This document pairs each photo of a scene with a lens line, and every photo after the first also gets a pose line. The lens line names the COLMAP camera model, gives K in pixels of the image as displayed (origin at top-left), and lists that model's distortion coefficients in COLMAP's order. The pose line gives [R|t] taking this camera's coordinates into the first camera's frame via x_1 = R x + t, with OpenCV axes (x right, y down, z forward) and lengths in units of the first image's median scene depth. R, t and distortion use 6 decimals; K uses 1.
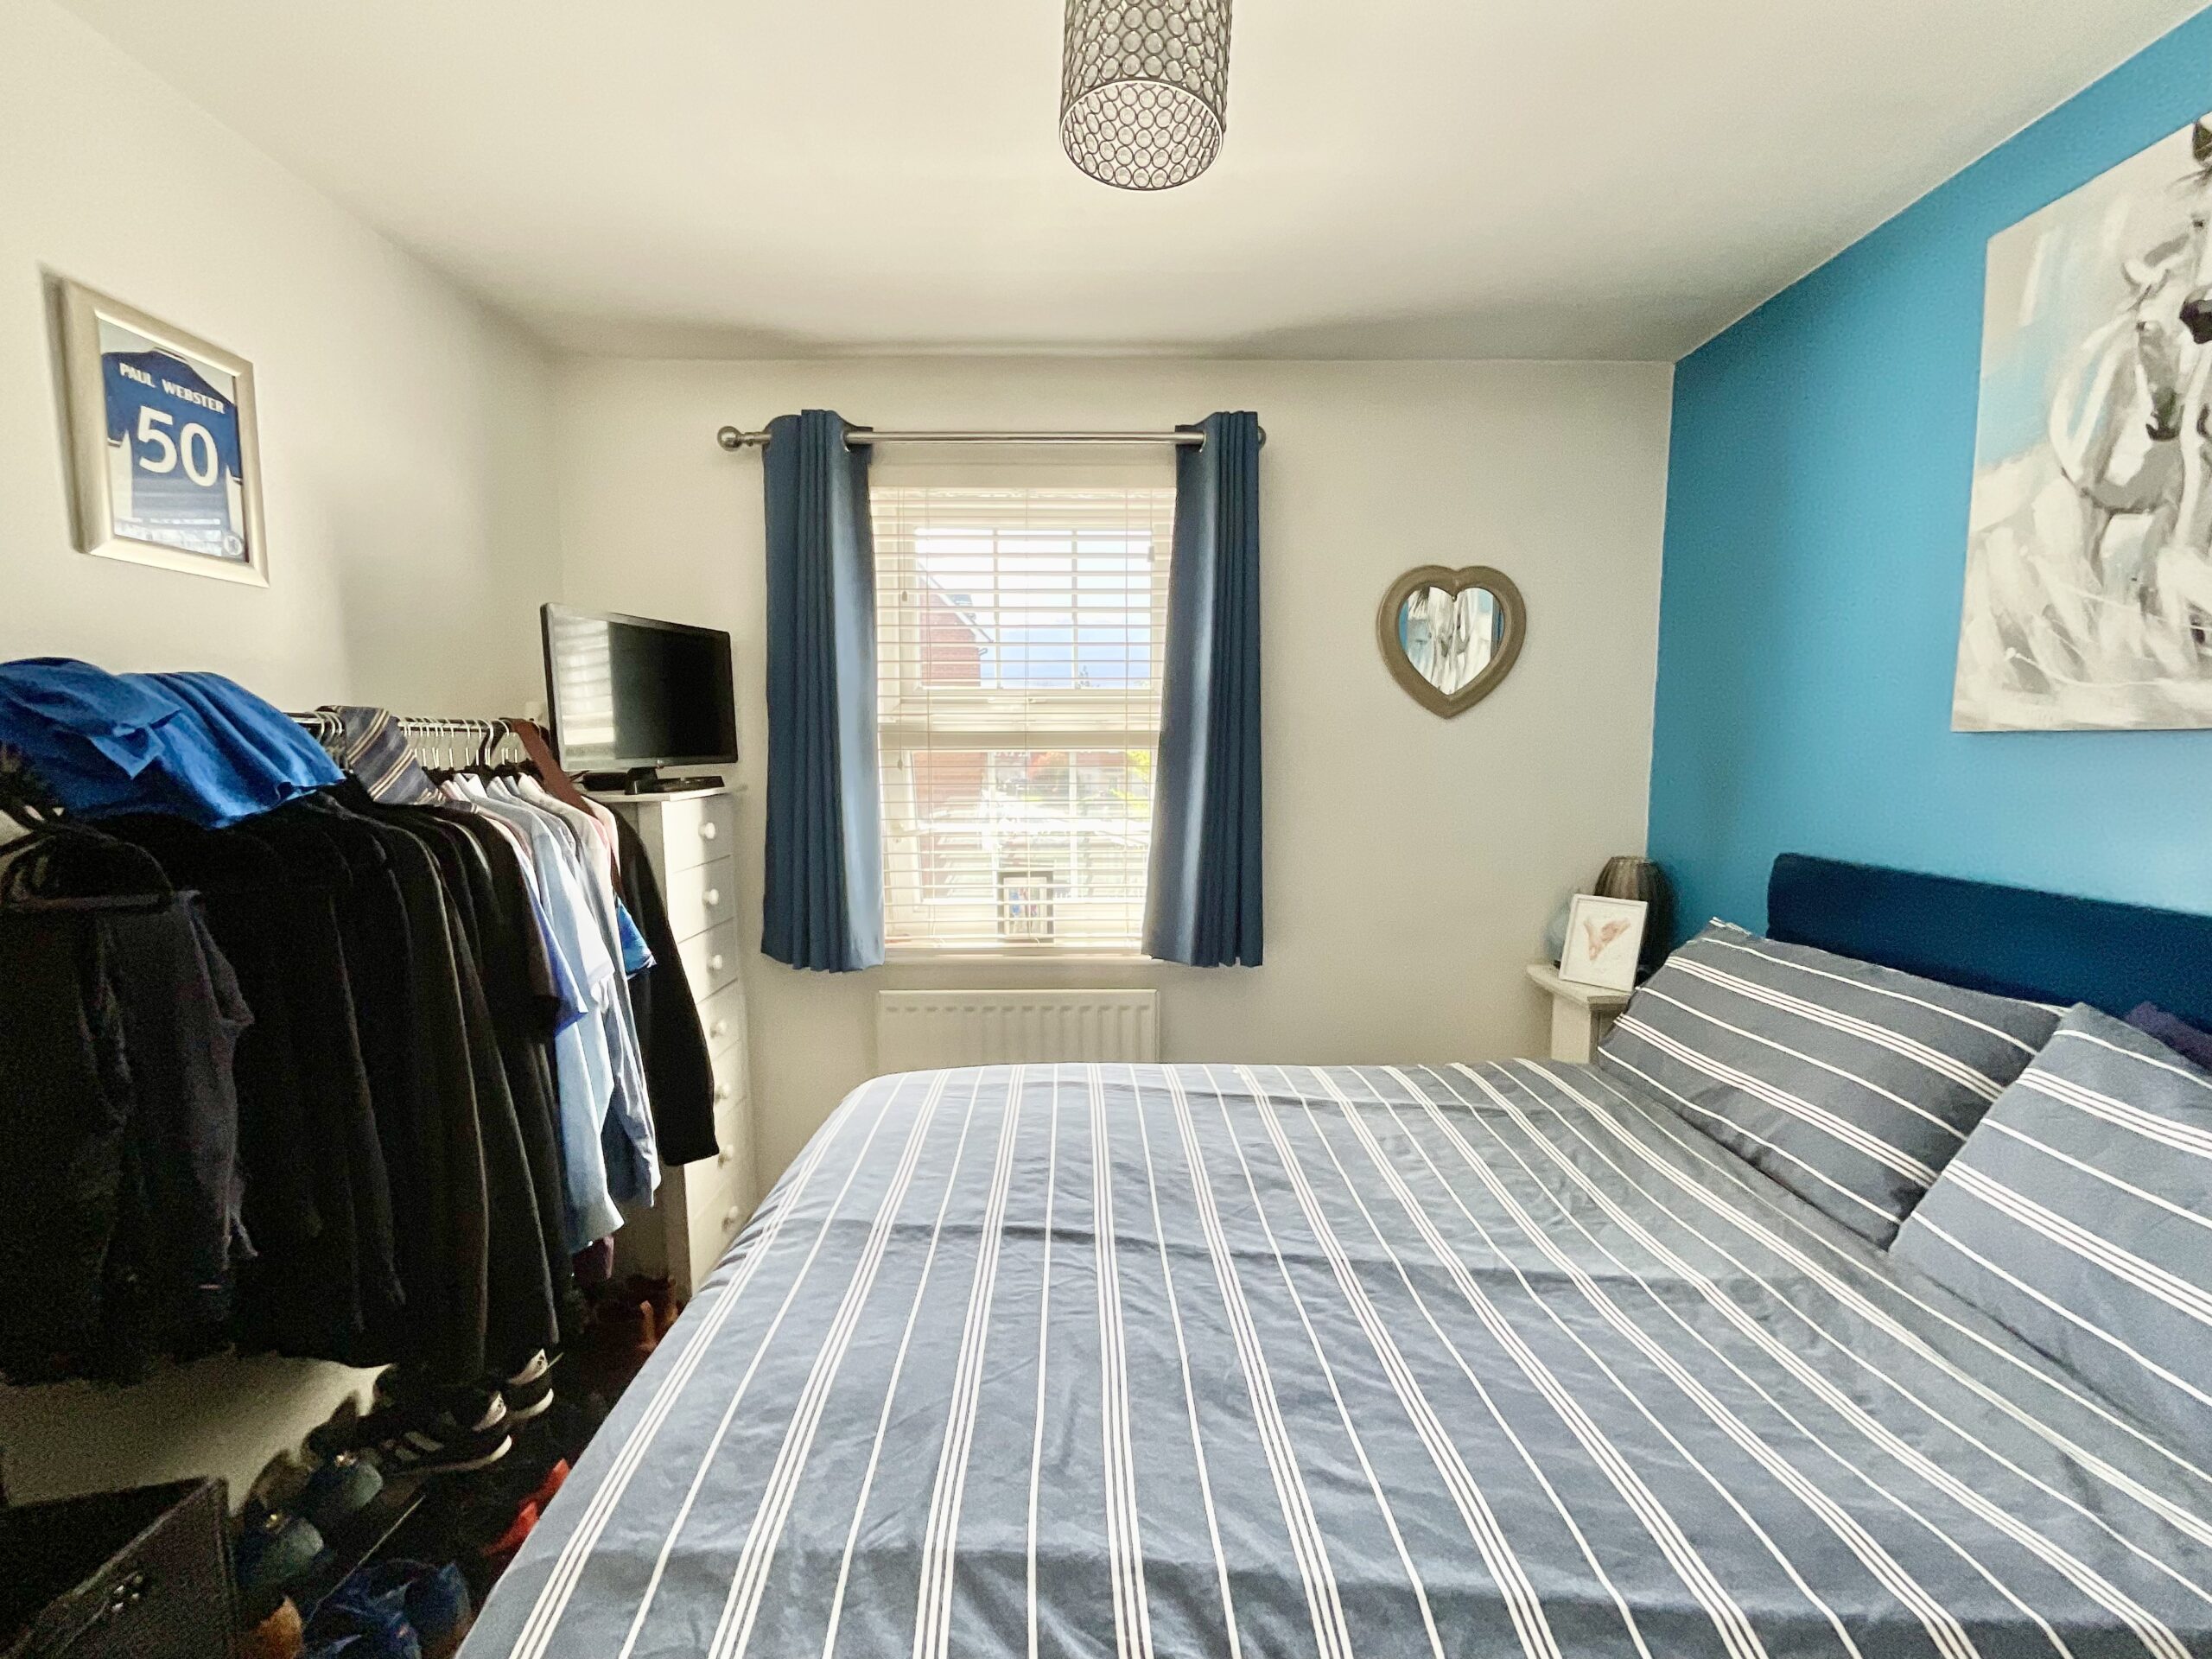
lens RADIAL K [[905.5, 0, 1092.8], [0, 905.5, 831.0], [0, 0, 1]] dist [0.004707, -0.002579]
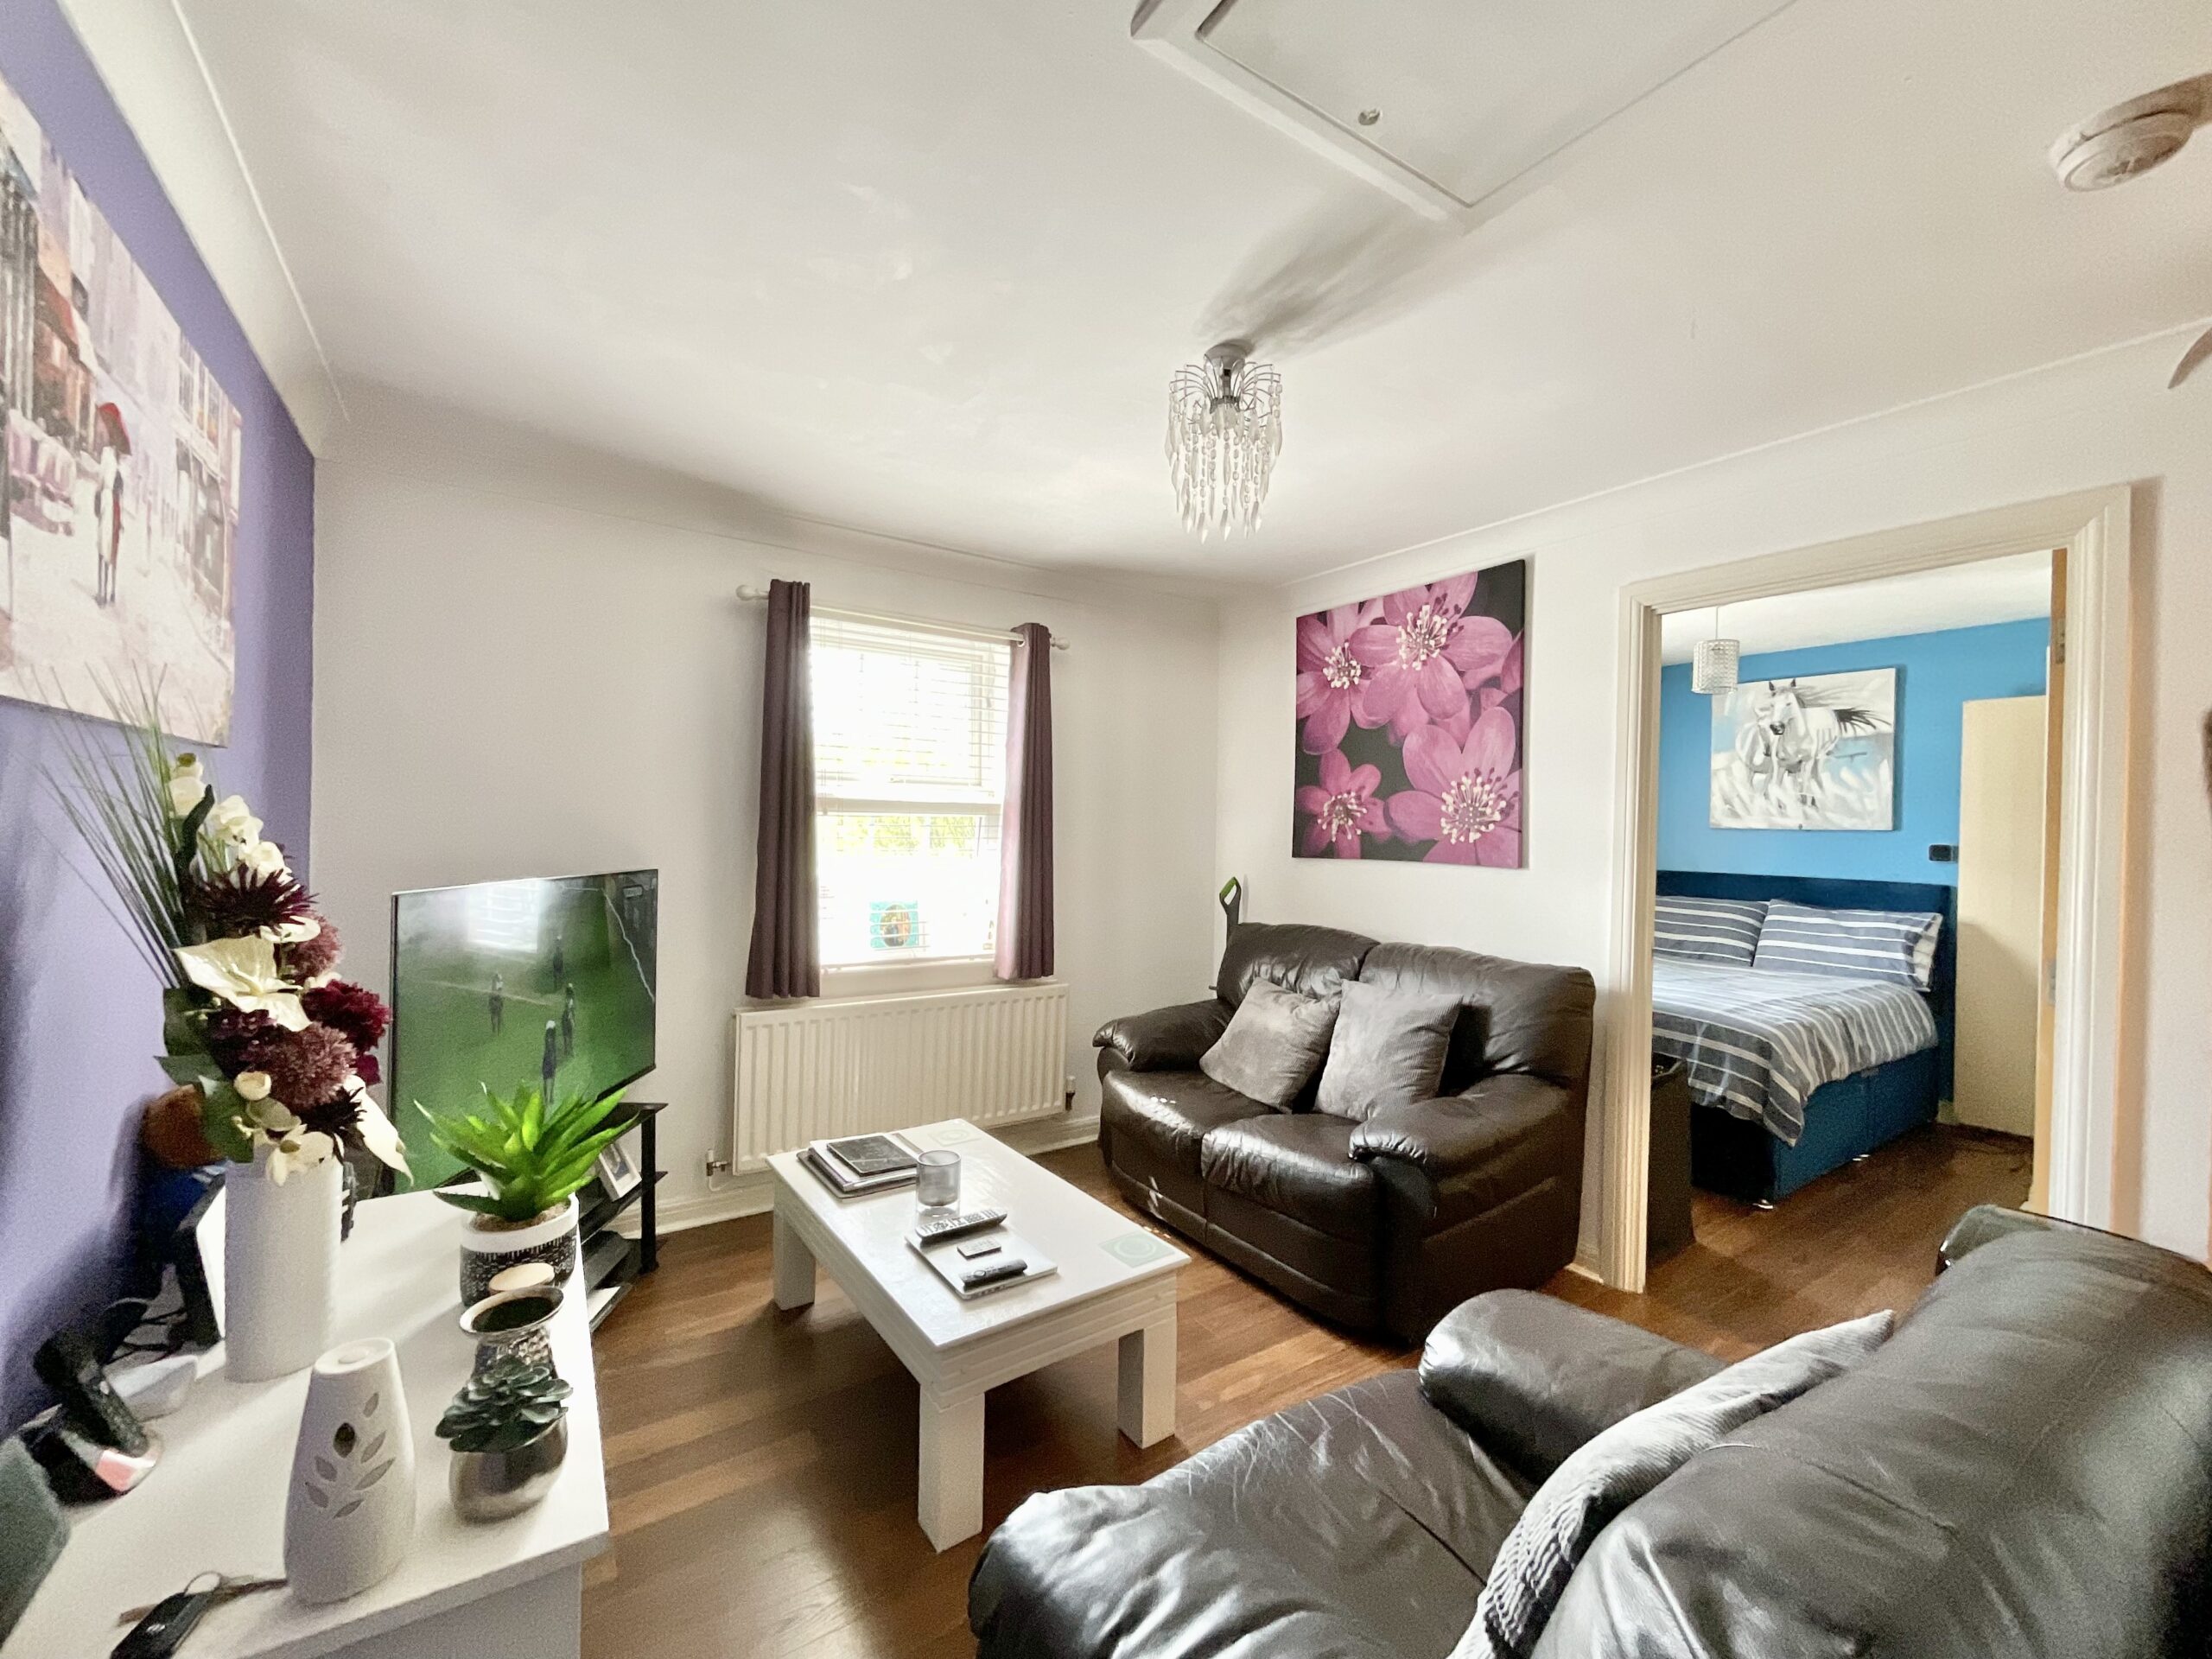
lens RADIAL K [[905.5, 0, 1089.4], [0, 905.5, 828.4], [0, 0, 1]] dist [0.004707, -0.002579]
pose [[0.839871, 0.013346, 0.542623, -3.178709], [0.029852, 0.997049, -0.070726, 0.068496], [-0.541965, 0.075599, 0.836994, -0.634470]]
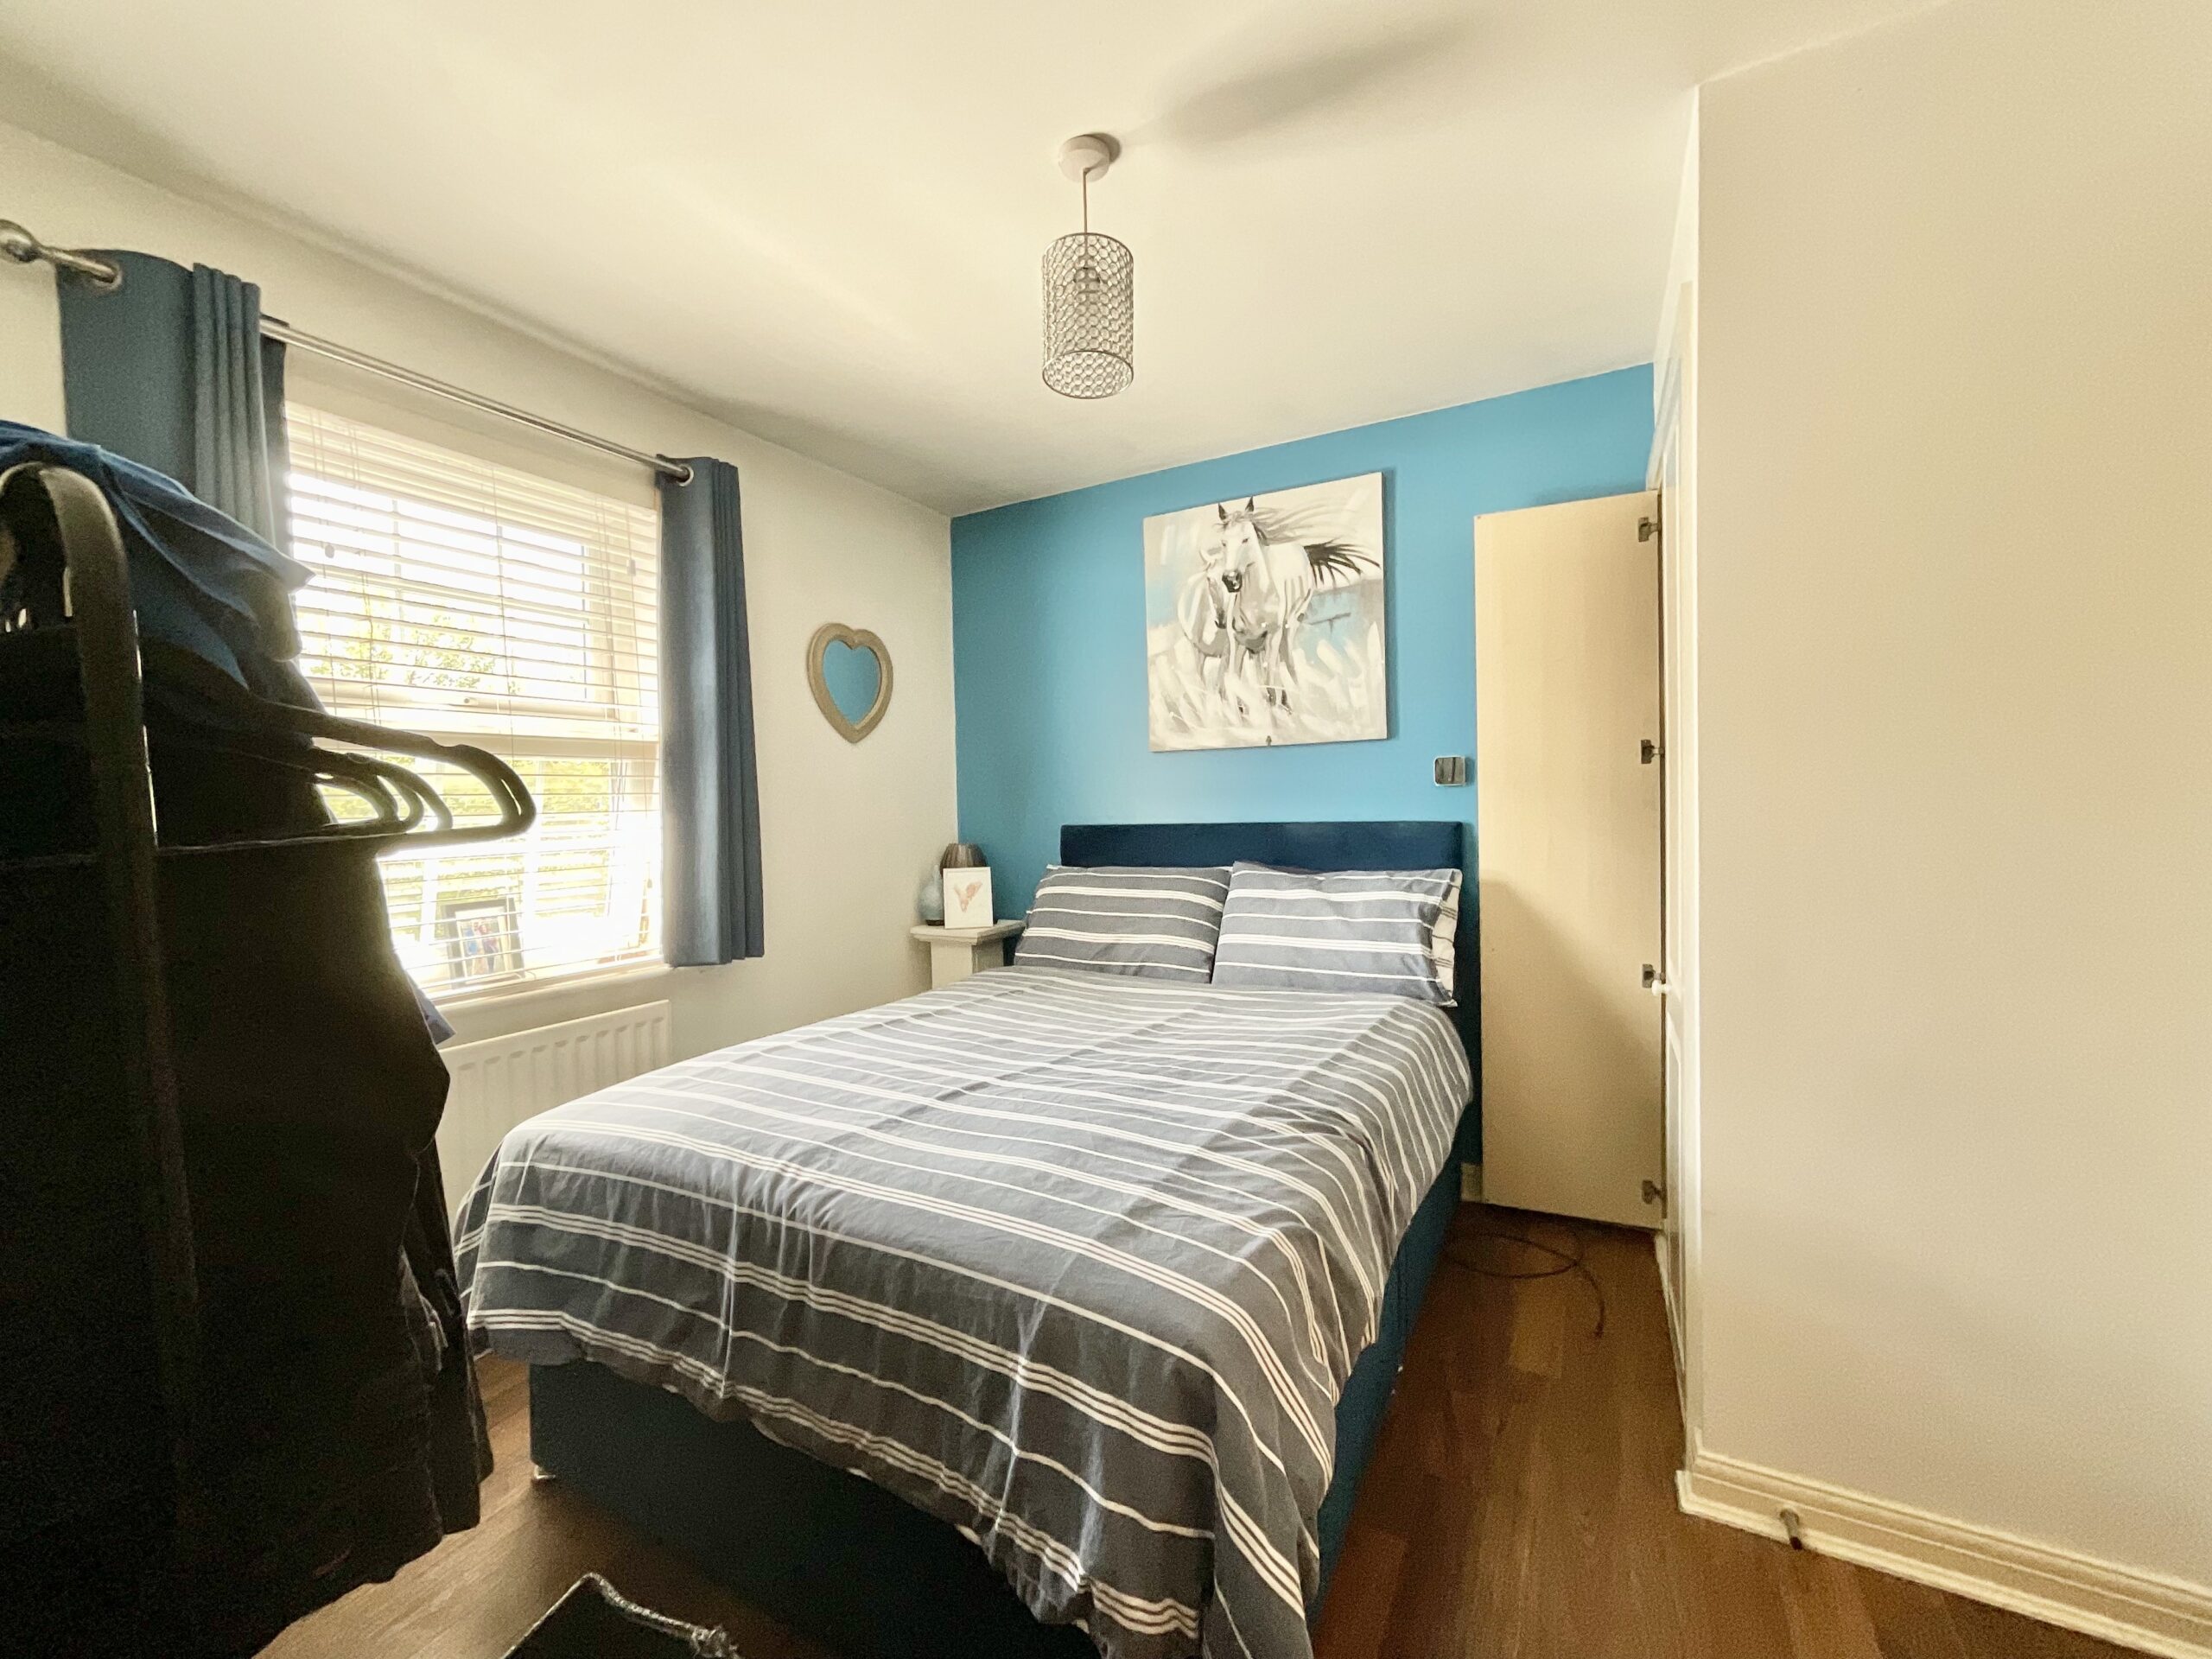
lens RADIAL K [[905.5, 0, 1113.8], [0, 905.5, 828.8], [0, 0, 1]] dist [0.004707, -0.002579]
pose [[0.482972, -0.035602, 0.874912, -0.997466], [0.103847, 0.994450, -0.016860, 0.101111], [-0.869456, 0.098999, 0.483989, 0.123055]]
